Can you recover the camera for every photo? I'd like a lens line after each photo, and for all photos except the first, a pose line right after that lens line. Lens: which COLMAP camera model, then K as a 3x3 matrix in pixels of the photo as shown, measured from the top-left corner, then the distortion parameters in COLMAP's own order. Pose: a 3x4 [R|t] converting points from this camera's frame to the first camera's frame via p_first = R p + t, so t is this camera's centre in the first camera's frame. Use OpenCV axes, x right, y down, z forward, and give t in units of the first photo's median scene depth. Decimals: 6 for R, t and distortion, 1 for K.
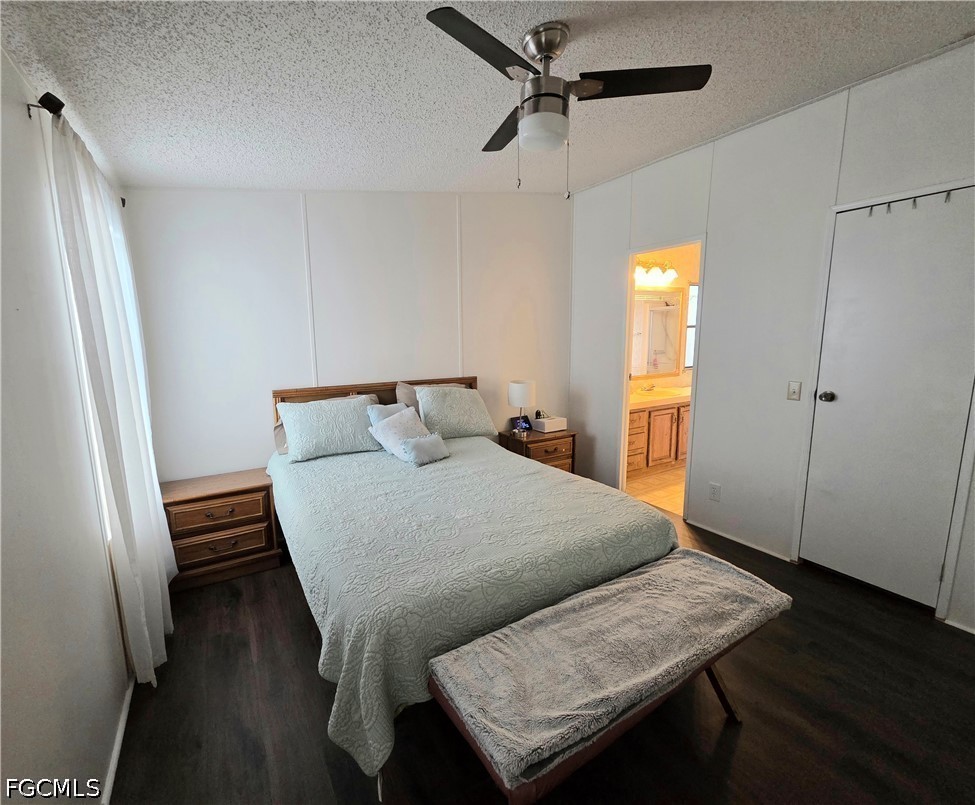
lens RADIAL K [[431.4, 0, 487.5], [0, 431.4, 402.5], [0, 0, 1]] dist [0.000669, 0.000033]
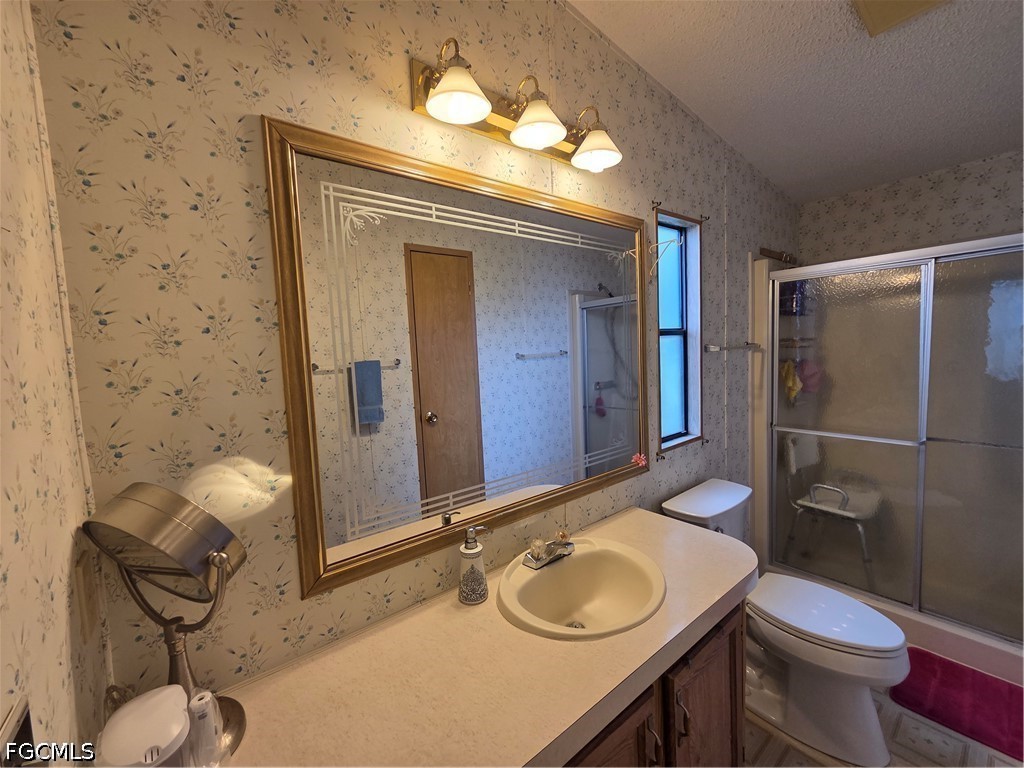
lens RADIAL K [[420.3, 0, 507.4], [0, 420.3, 382.8], [0, 0, 1]] dist [0.002671, 0.000144]
pose [[0.992980, -0.040688, 0.111067, 0.297048], [0.050160, 0.995214, -0.083869, -0.111288], [-0.107123, 0.088851, 0.990268, 0.672226]]
